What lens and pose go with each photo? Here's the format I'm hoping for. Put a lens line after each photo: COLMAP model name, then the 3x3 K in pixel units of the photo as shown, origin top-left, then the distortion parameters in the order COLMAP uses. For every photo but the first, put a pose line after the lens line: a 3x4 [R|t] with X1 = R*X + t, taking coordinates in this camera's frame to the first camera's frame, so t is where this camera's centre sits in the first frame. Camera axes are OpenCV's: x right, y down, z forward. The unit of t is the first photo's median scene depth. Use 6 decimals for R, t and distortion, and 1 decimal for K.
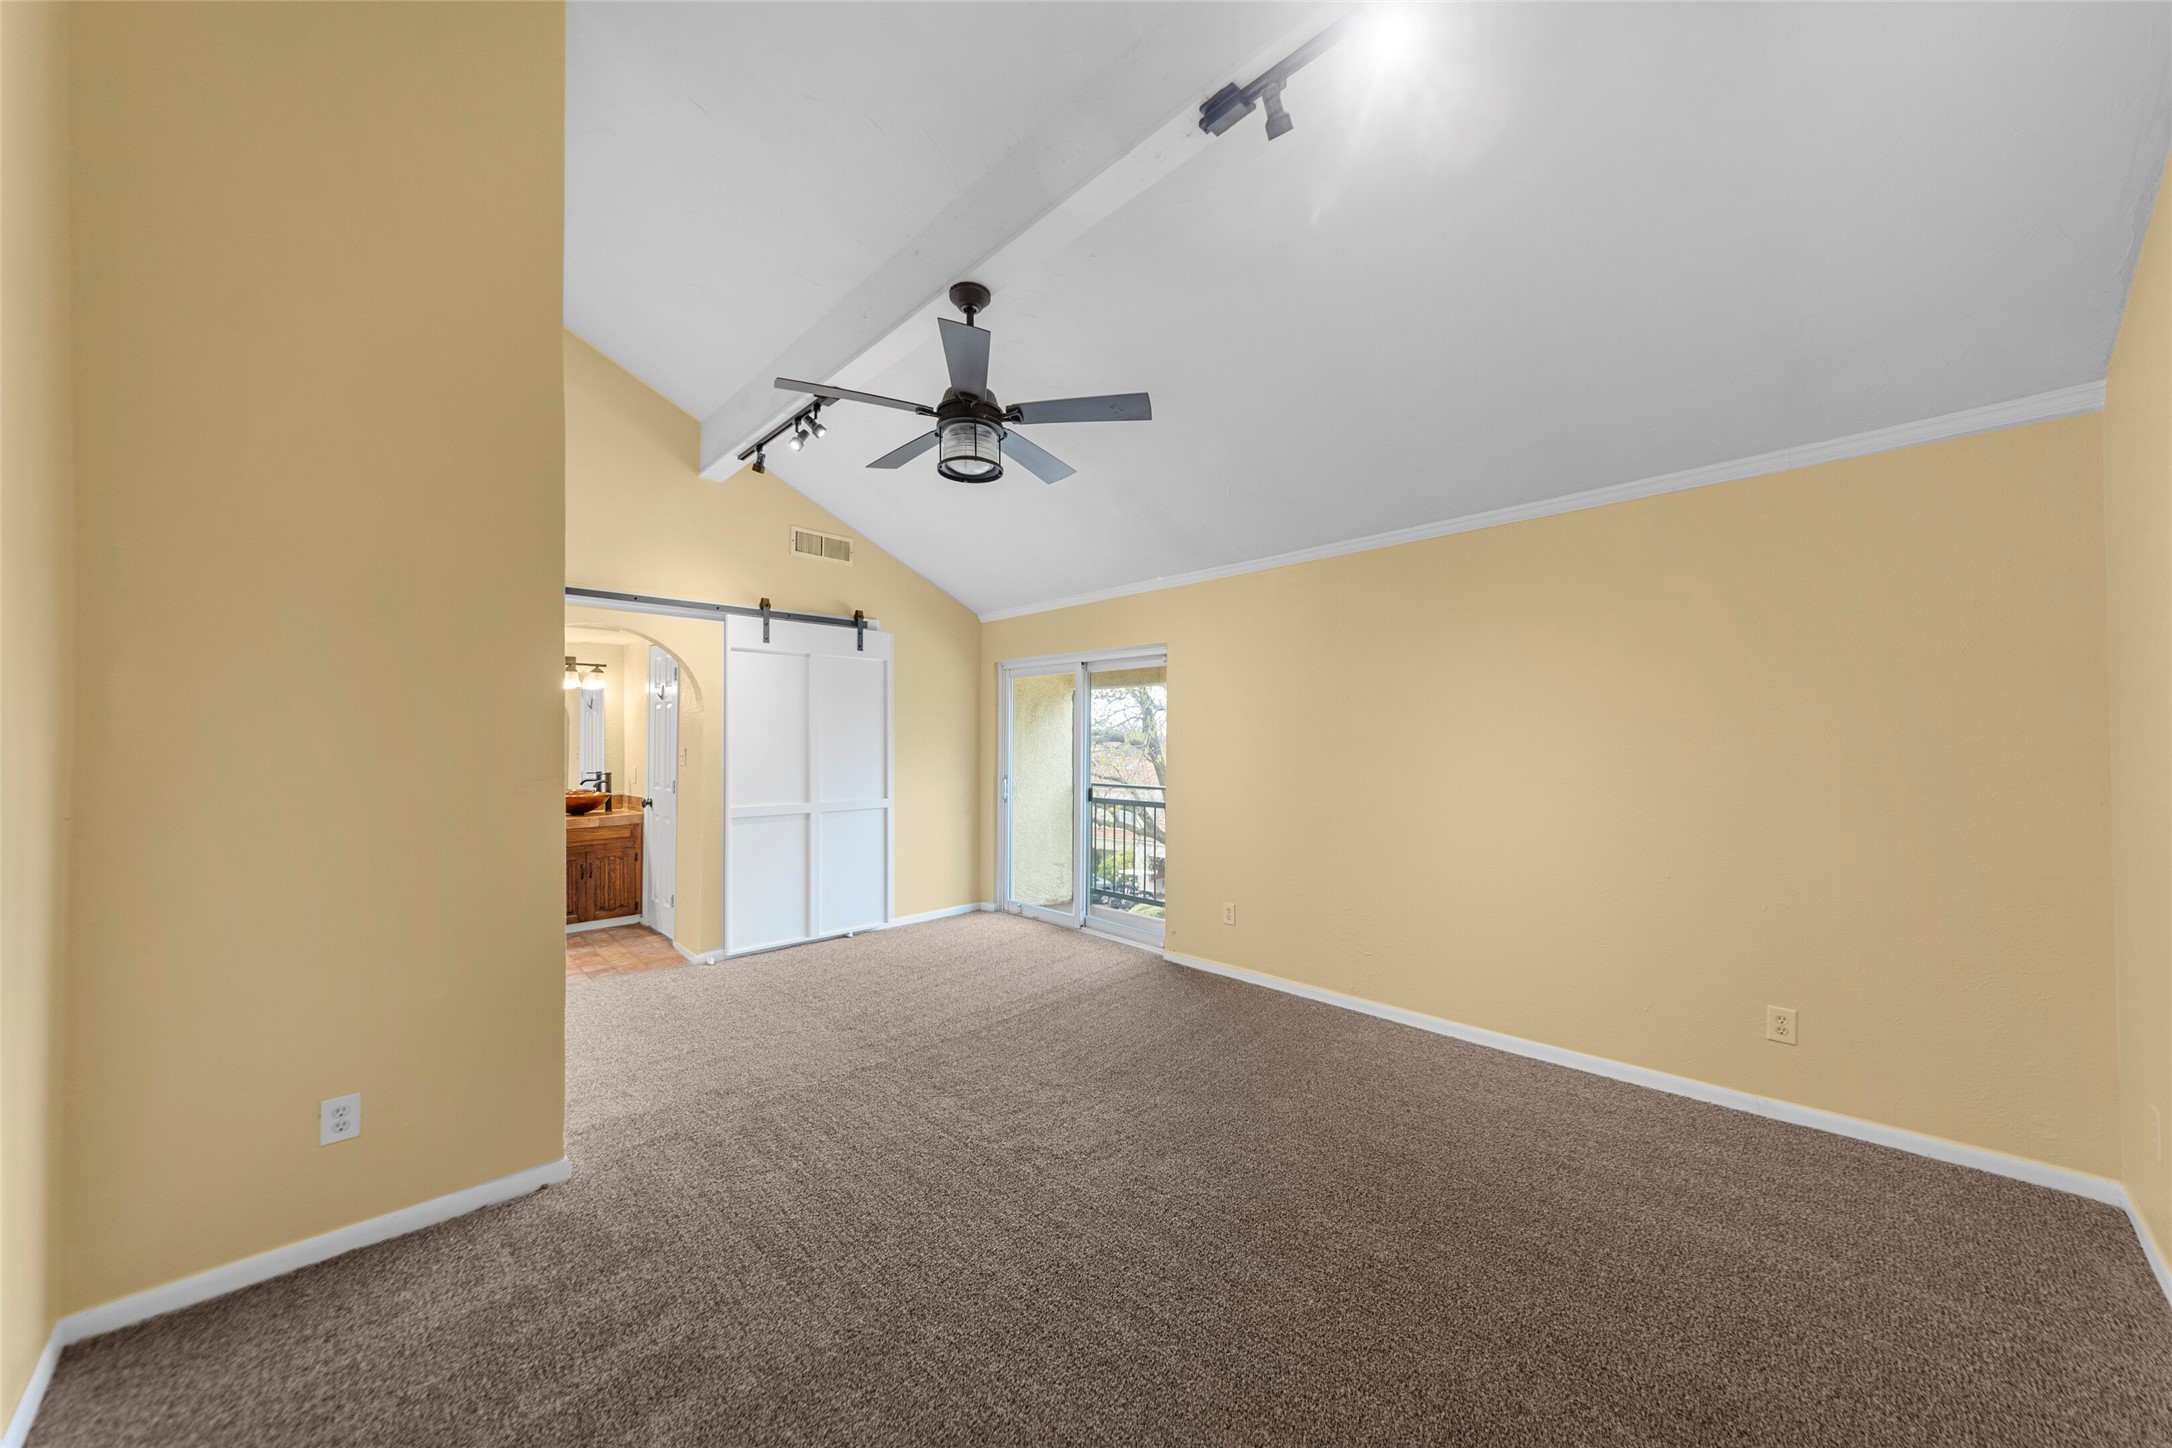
lens RADIAL K [[783.3, 0, 1094.3], [0, 783.3, 752.4], [0, 0, 1]] dist [0.000445, -0.000013]
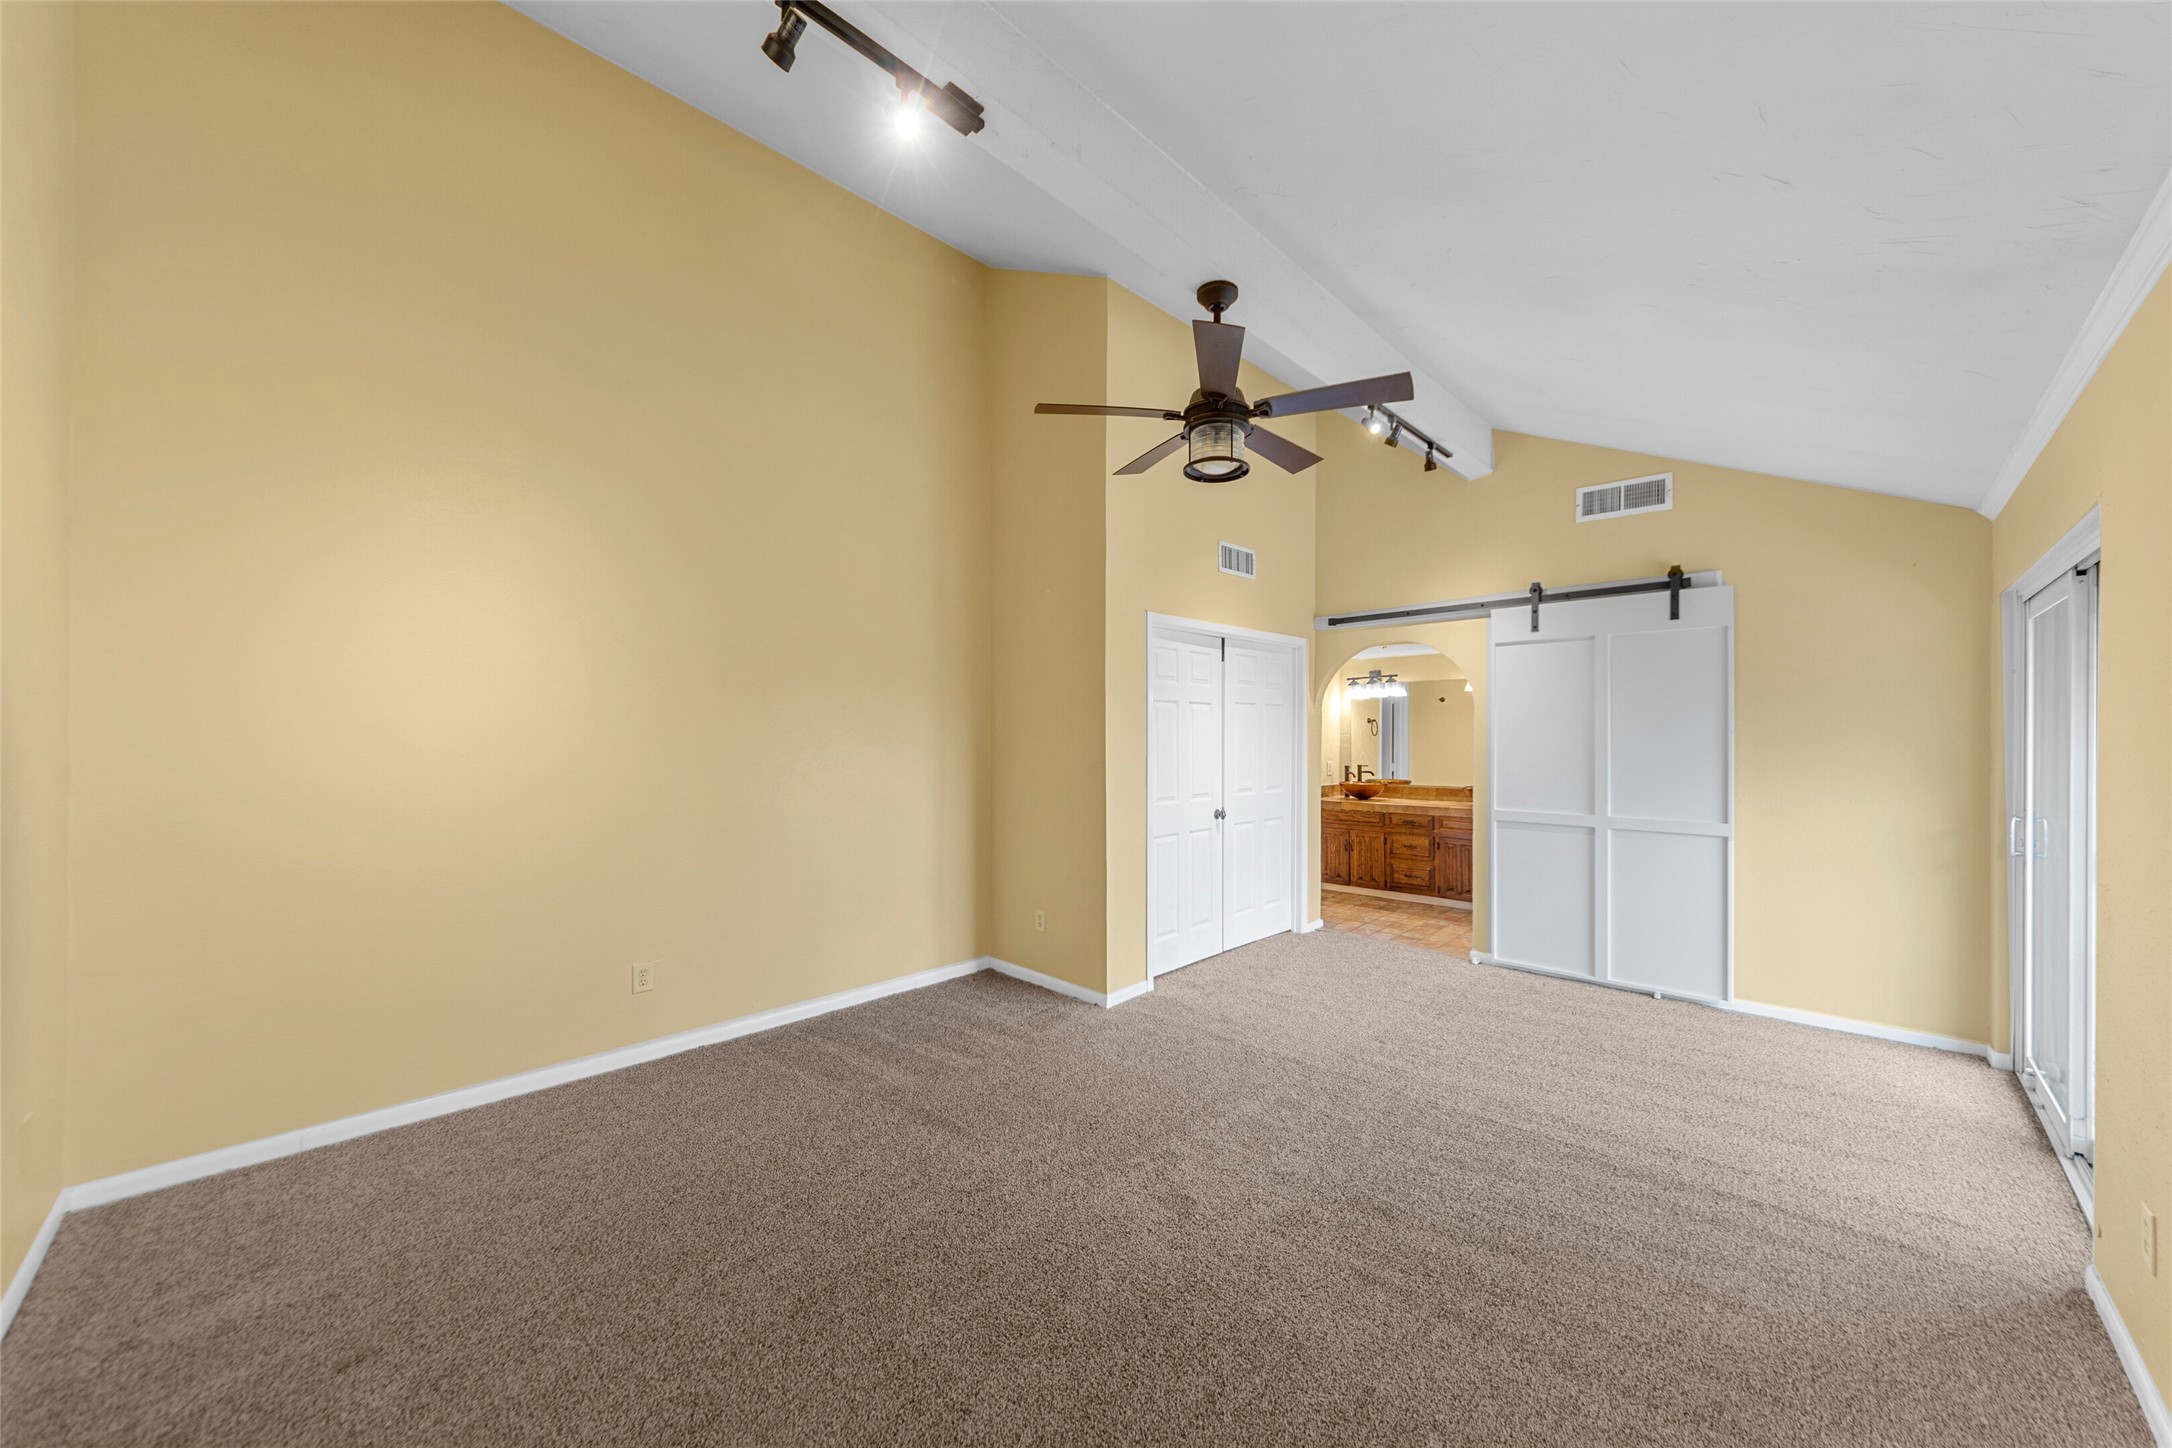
lens RADIAL K [[775.1, 0, 1087.6], [0, 775.1, 749.1], [0, 0, 1]] dist [0.012801, -0.000001]
pose [[0.016954, 0.014840, -0.999746, 0.477663], [-0.017194, 0.999746, 0.014548, -0.008719], [0.999708, 0.016943, 0.017205, 0.472801]]
